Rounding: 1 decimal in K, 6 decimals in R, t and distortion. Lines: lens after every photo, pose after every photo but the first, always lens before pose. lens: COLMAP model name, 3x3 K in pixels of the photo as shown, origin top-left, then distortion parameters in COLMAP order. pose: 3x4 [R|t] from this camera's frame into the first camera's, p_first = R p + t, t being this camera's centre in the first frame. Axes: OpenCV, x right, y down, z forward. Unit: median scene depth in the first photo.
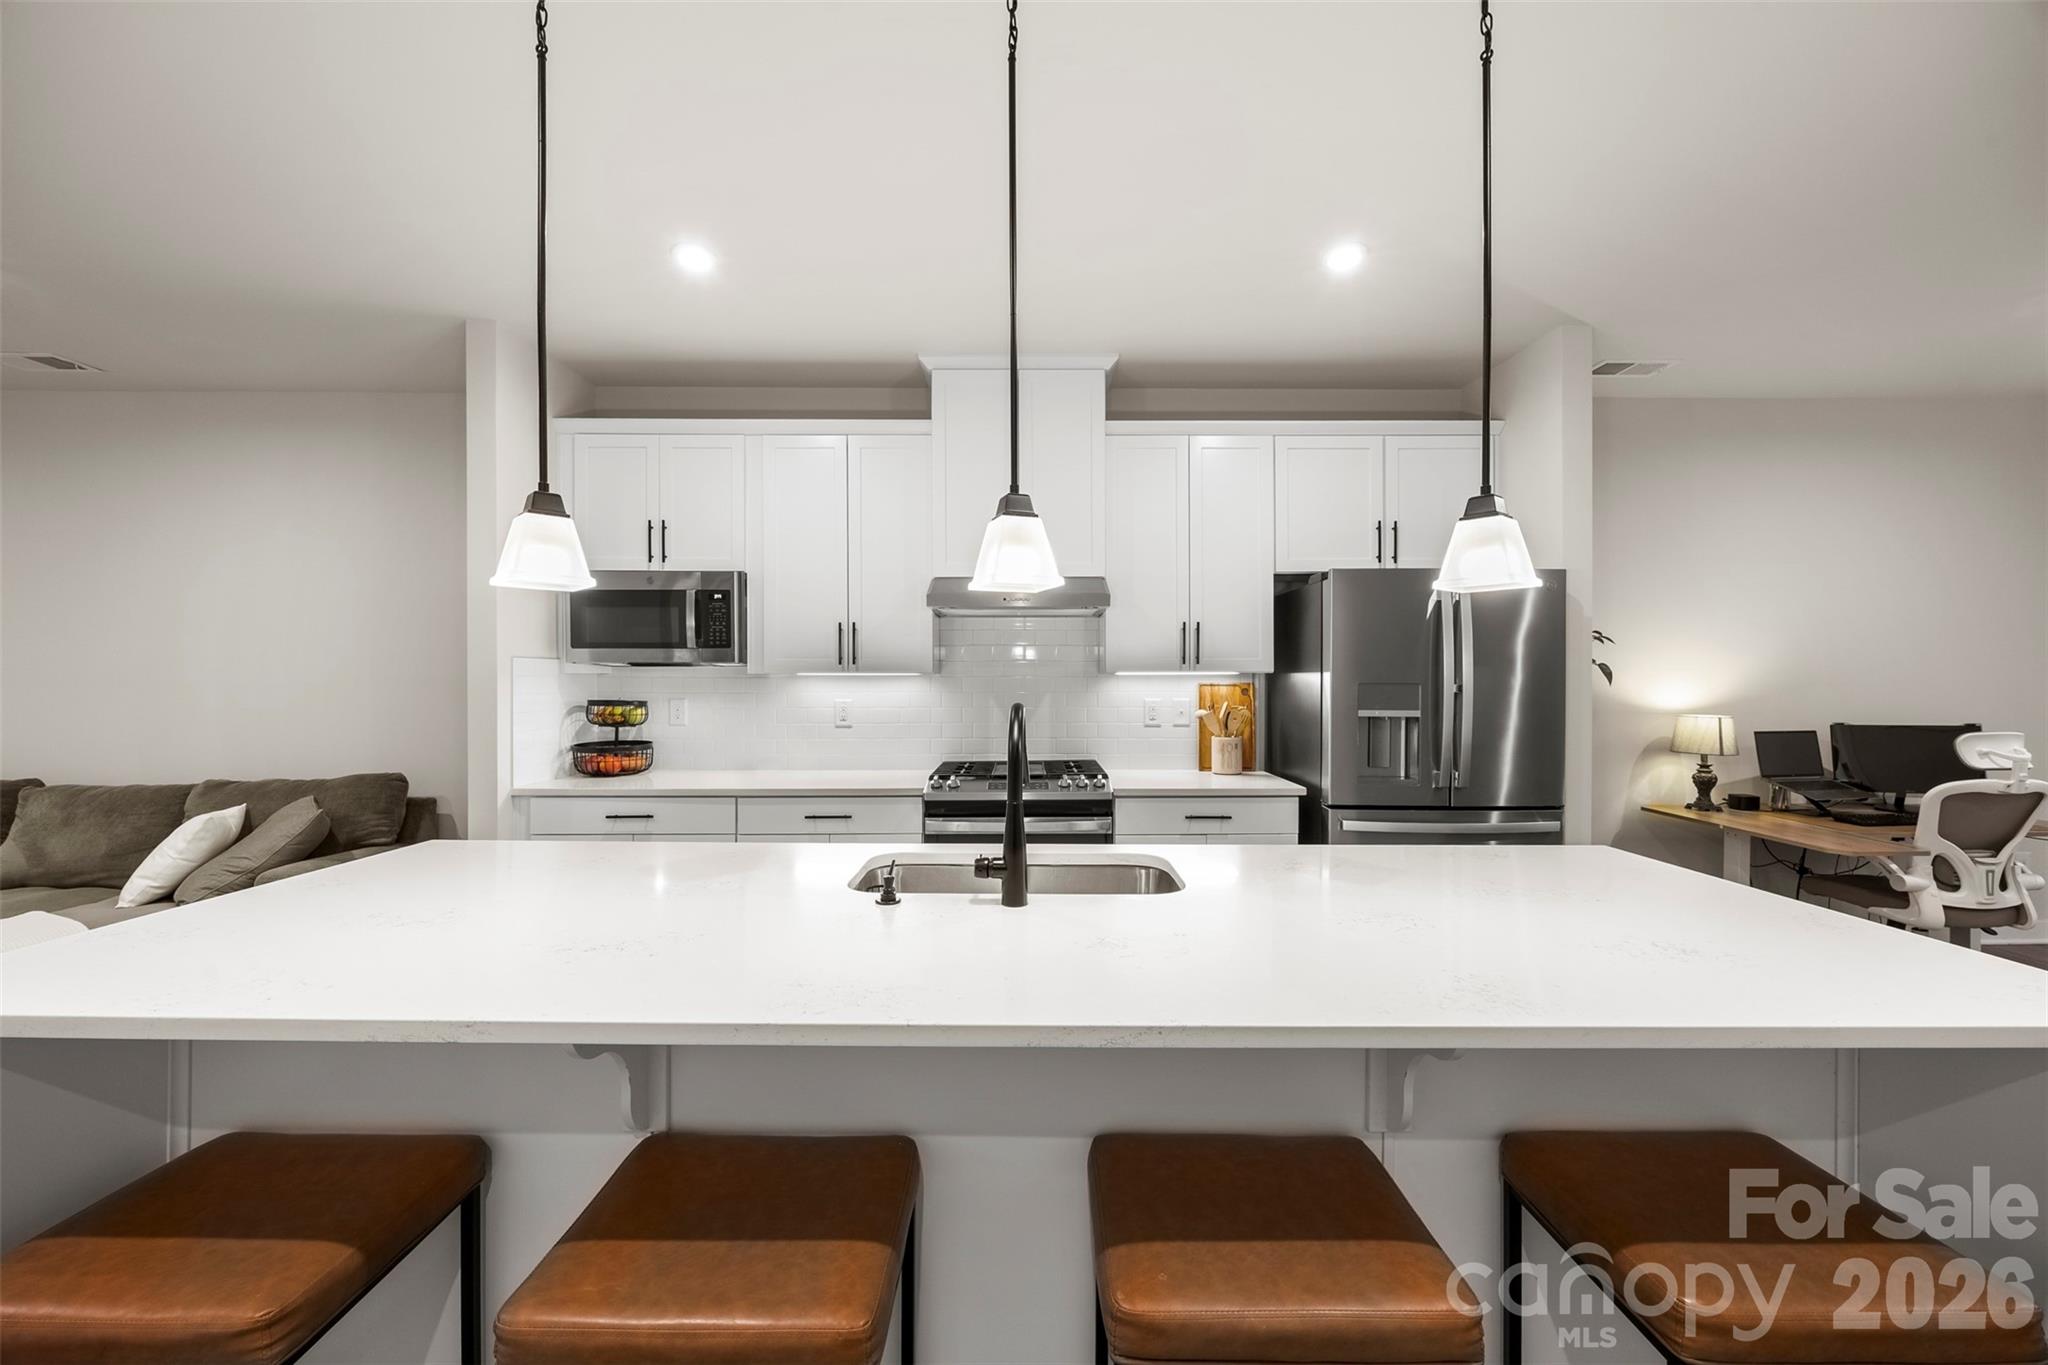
lens RADIAL K [[789.4, 0, 1017.6], [0, 789.4, 675.6], [0, 0, 1]] dist [-0.002186, -0.000847]
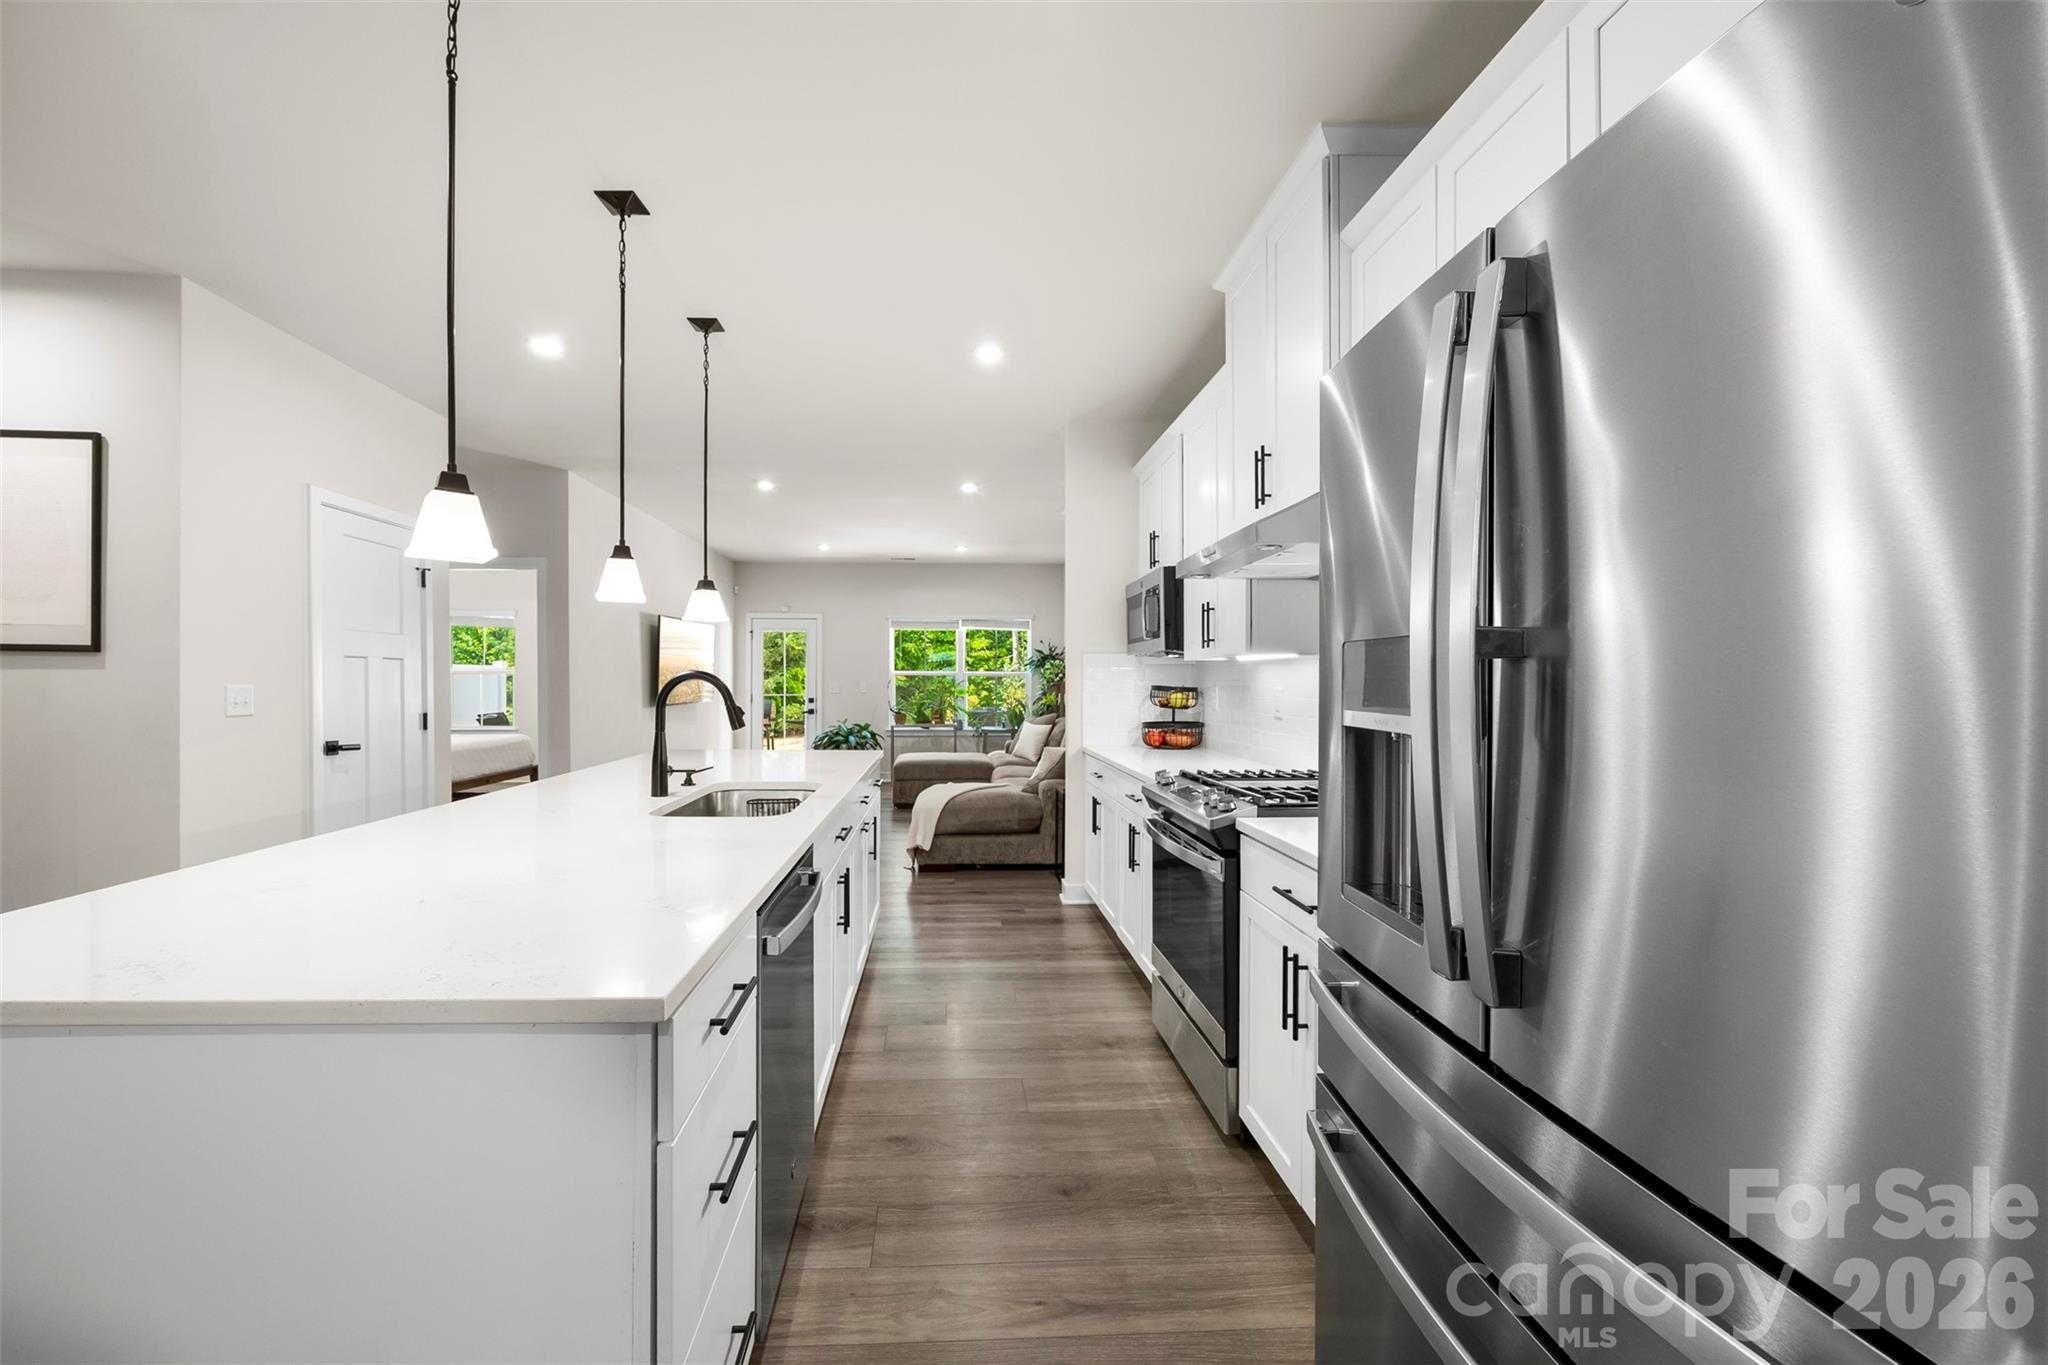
lens RADIAL K [[789.4, 0, 986.6], [0, 789.4, 690.4], [0, 0, 1]] dist [-0.002186, -0.000847]
pose [[0.047333, 0.011009, -0.998818, 0.711385], [-0.001549, 0.999939, 0.010948, 0.025319], [0.998878, 0.001029, 0.047347, 0.698728]]
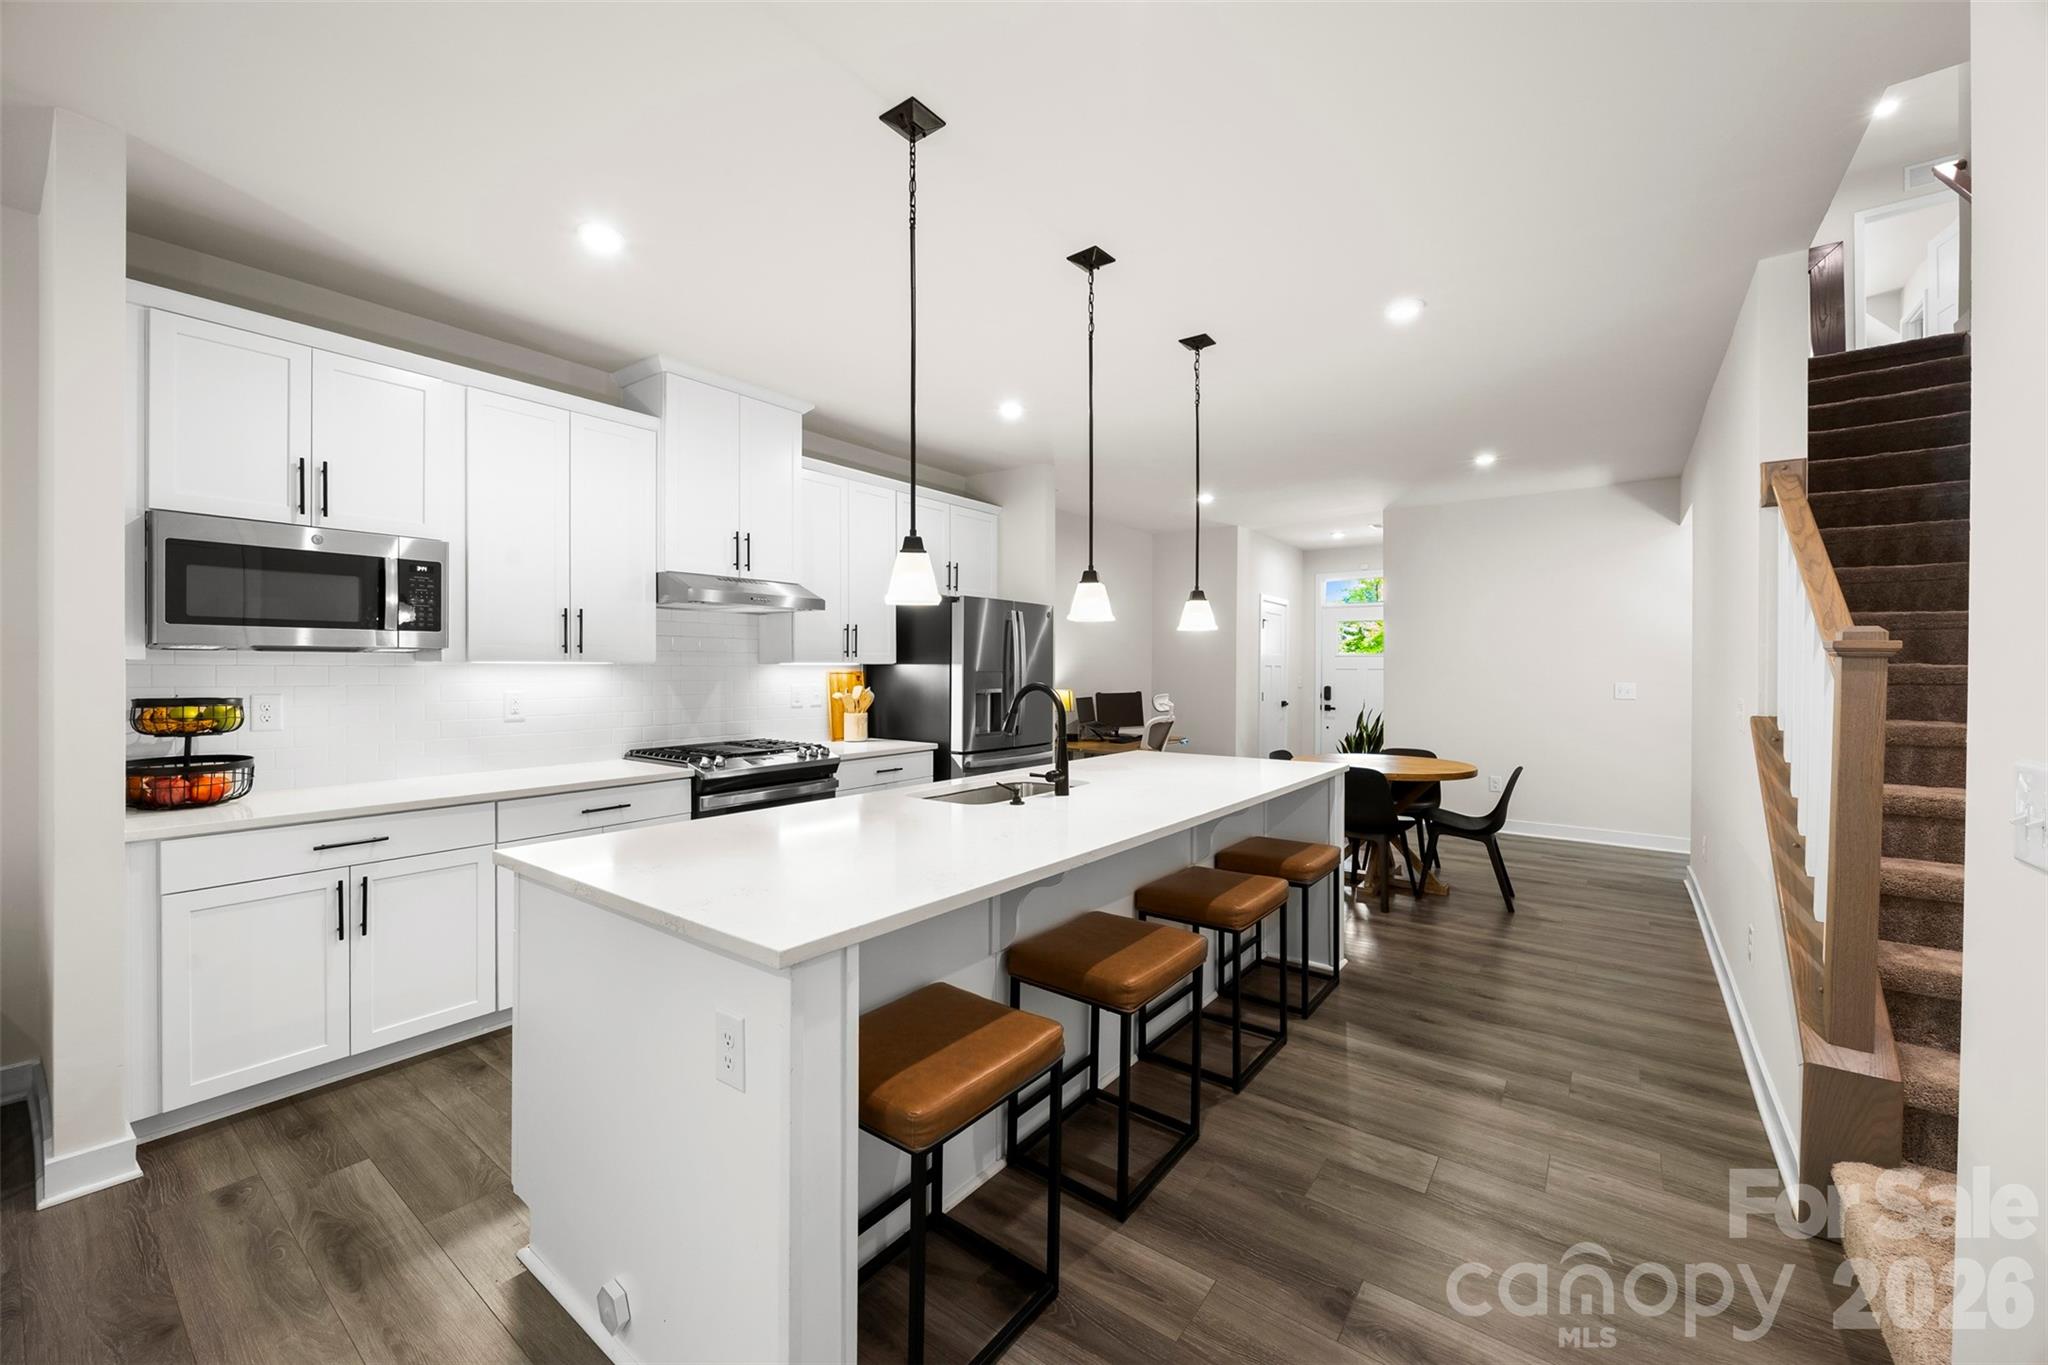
lens RADIAL K [[789.4, 0, 1008.2], [0, 789.4, 683.3], [0, 0, 1]] dist [-0.002186, -0.000847]
pose [[0.612886, -0.013919, 0.790049, -0.647722], [-0.005595, 0.999743, 0.021954, -0.001625], [-0.790152, -0.017876, 0.612651, 0.000250]]
